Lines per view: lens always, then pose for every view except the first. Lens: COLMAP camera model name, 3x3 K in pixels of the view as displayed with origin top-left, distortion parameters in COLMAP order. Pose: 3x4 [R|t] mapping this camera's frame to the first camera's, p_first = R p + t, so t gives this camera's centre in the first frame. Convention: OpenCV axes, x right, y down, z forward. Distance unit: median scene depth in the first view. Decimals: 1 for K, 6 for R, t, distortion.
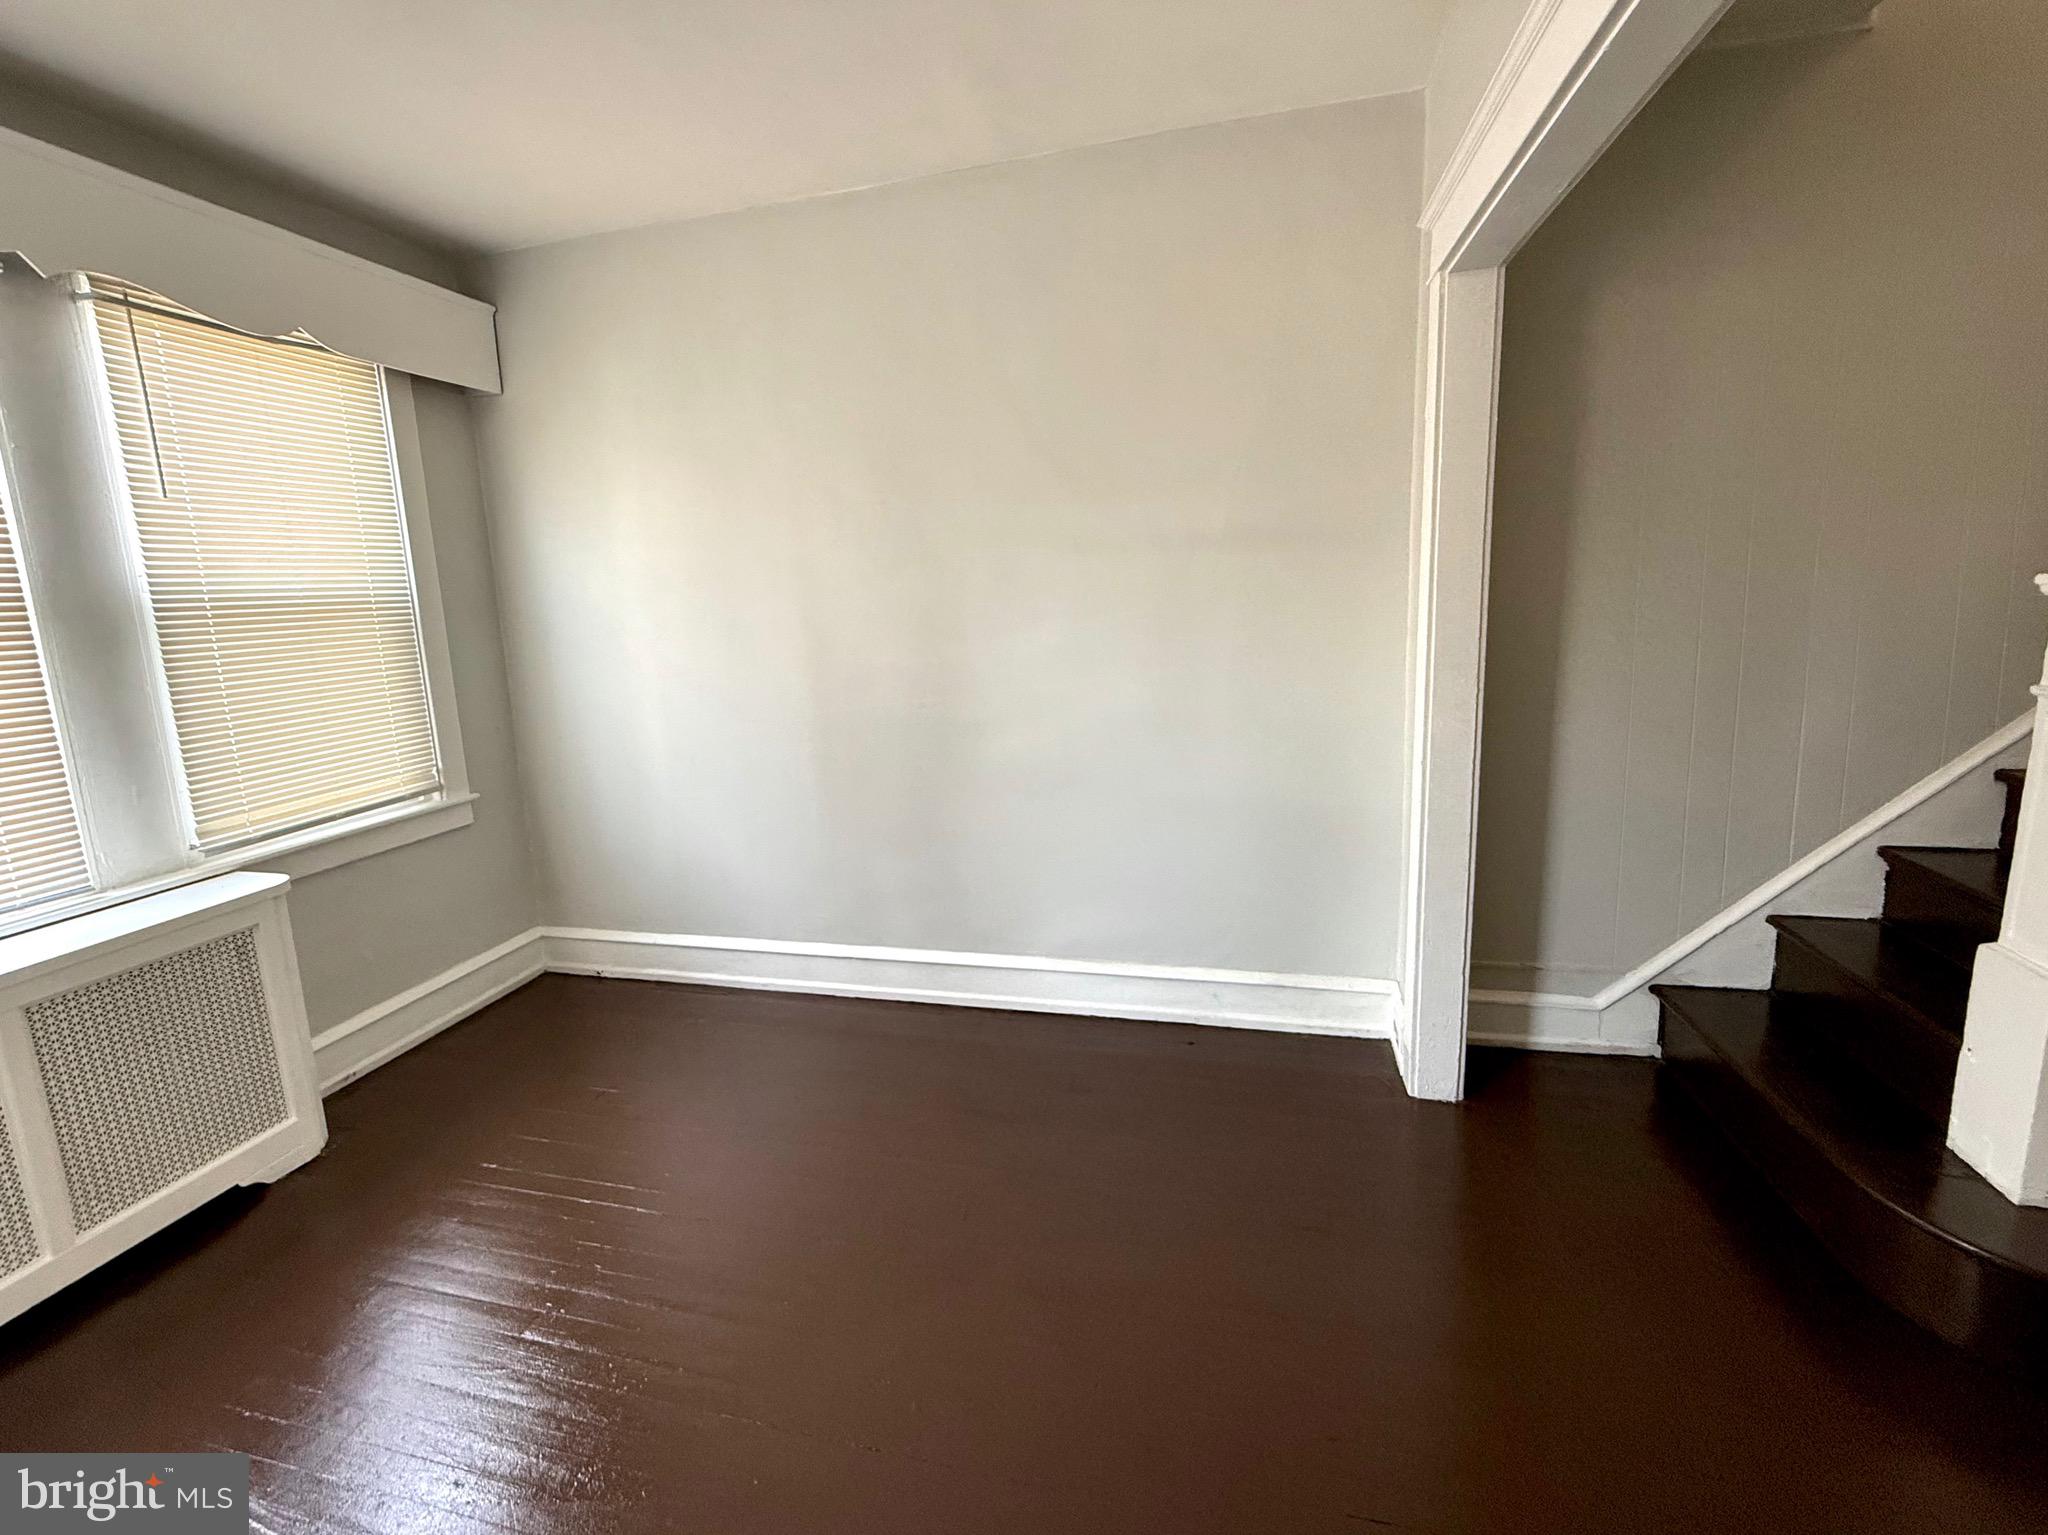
lens RADIAL K [[840.7, 0, 1019.6], [0, 840.7, 719.8], [0, 0, 1]] dist [-0.001730, -0.000321]
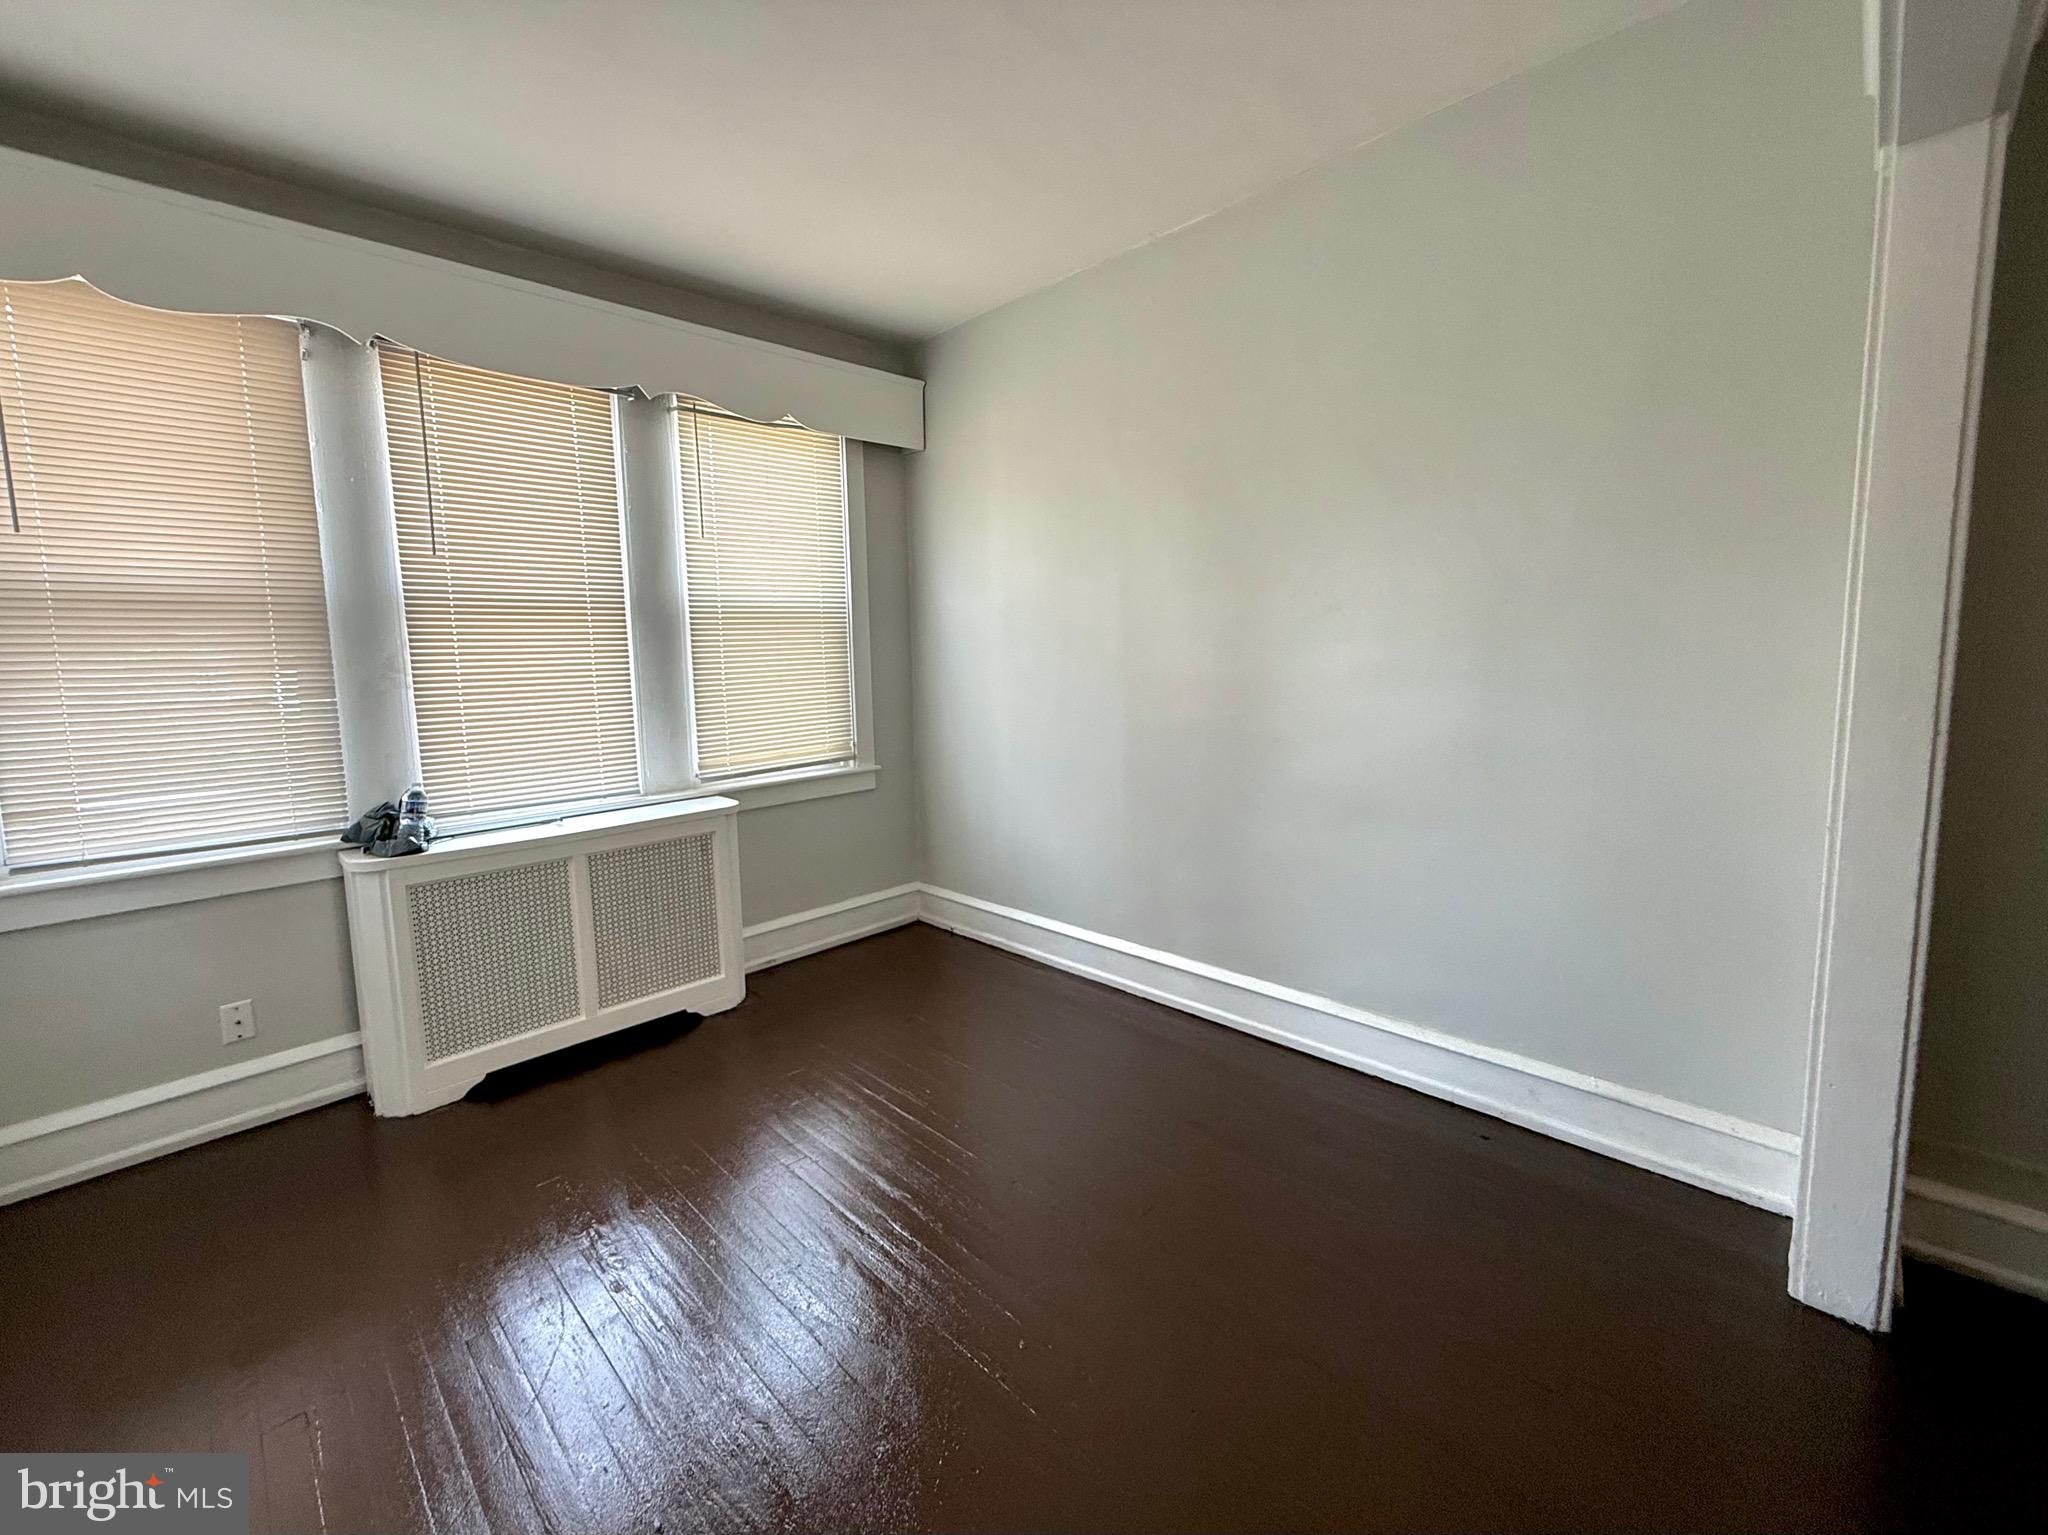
lens RADIAL K [[835.4, 0, 1018.2], [0, 835.4, 727.6], [0, 0, 1]] dist [-0.002092, -0.000275]
pose [[0.856664, 0.073124, -0.510666, 0.196856], [-0.090888, 0.995812, -0.009875, 0.028222], [0.507806, 0.054873, 0.859722, 0.025950]]
